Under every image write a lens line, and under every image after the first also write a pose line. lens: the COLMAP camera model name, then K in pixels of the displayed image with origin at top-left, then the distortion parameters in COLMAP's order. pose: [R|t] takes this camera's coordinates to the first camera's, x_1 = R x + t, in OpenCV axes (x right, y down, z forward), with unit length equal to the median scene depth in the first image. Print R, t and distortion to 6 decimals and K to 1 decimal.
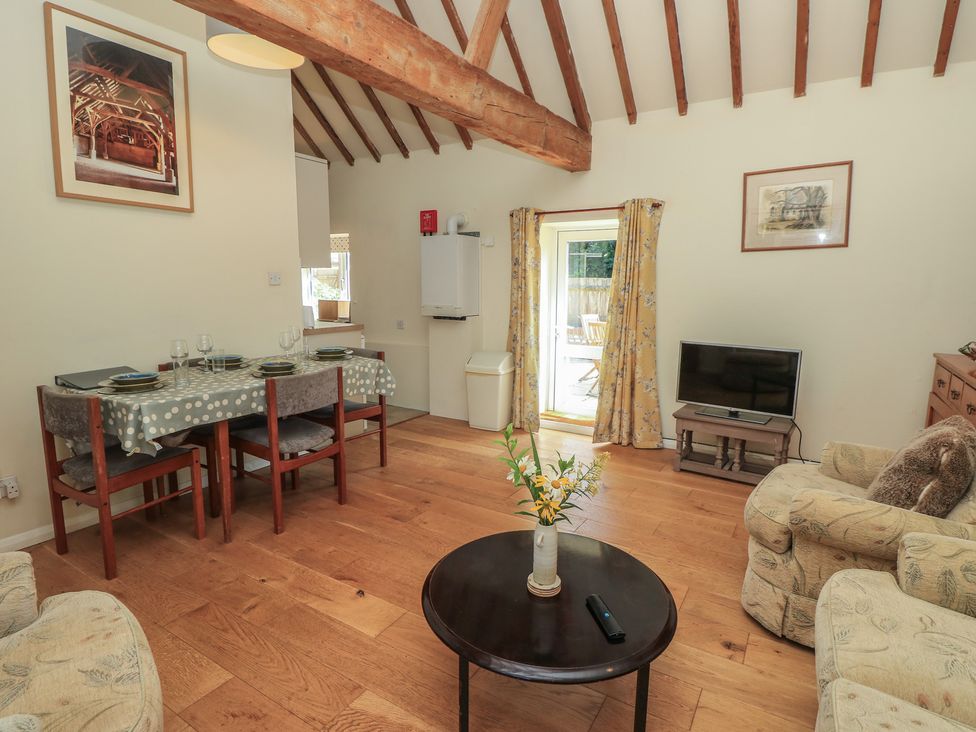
lens RADIAL K [[526.9, 0, 486.6], [0, 526.9, 361.2], [0, 0, 1]] dist [0.002932, -0.017940]
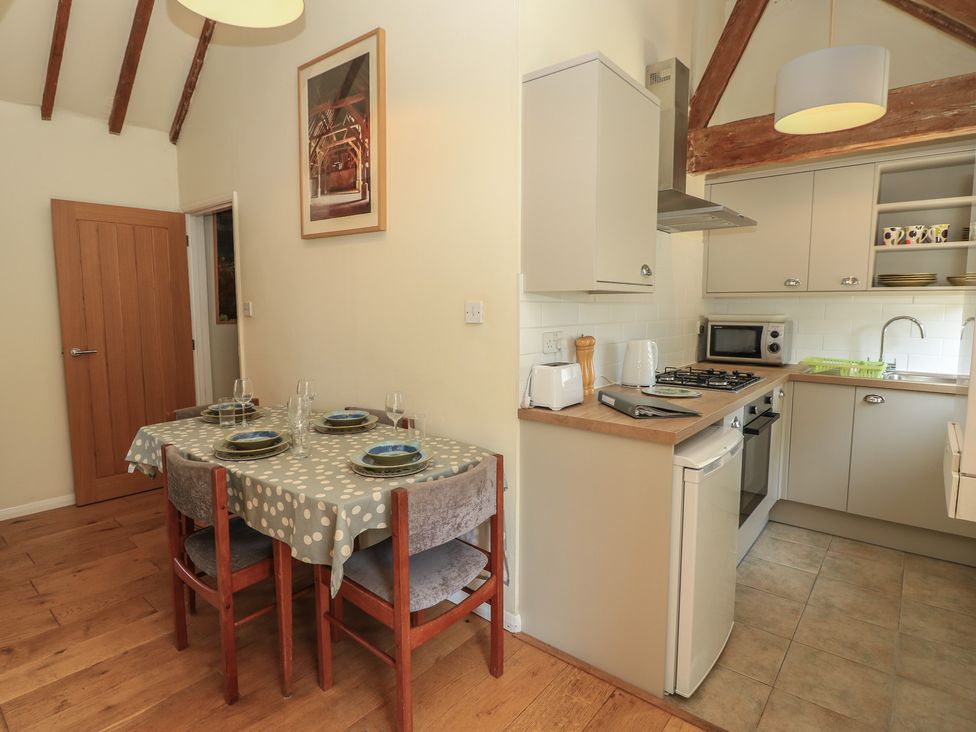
lens RADIAL K [[522.3, 0, 488.6], [0, 522.3, 359.6], [0, 0, 1]] dist [0.001439, -0.017139]
pose [[-0.126761, 0.095141, -0.987360, 0.234774], [-0.150936, 0.981948, 0.113997, -0.221320], [0.980382, 0.163479, -0.110113, 1.379886]]
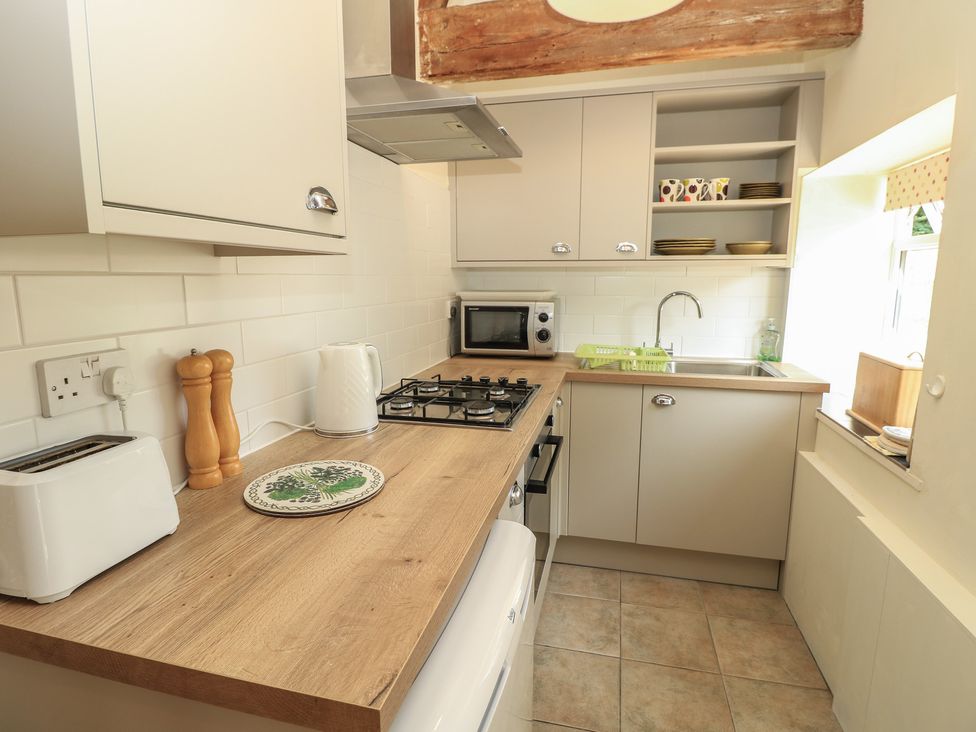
lens RADIAL K [[526.9, 0, 486.6], [0, 526.9, 361.2], [0, 0, 1]] dist [0.002932, -0.017940]
pose [[0.312792, 0.141920, -0.939159, -0.189733], [-0.141114, 0.984744, 0.101809, -0.244649], [0.939281, 0.100684, 0.328047, 1.495855]]
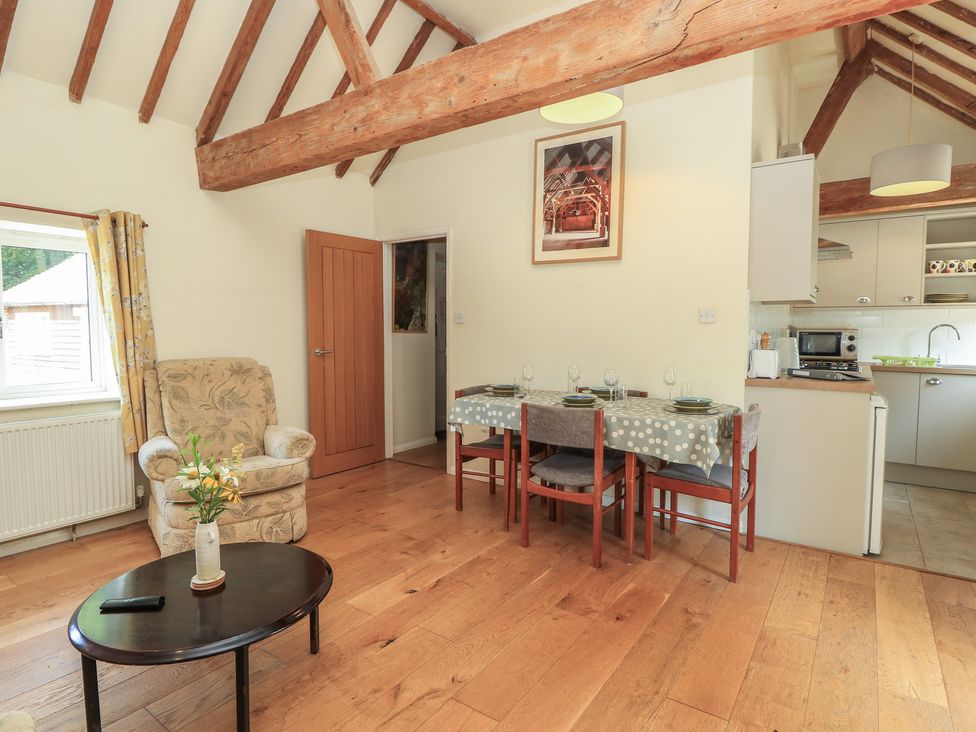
lens RADIAL K [[526.9, 0, 486.6], [0, 526.9, 361.2], [0, 0, 1]] dist [0.002932, -0.017940]
pose [[-0.057593, 0.053999, -0.996879, 0.640220], [-0.153875, 0.986124, 0.062306, -0.101330], [0.986410, 0.156983, -0.048485, 0.873406]]
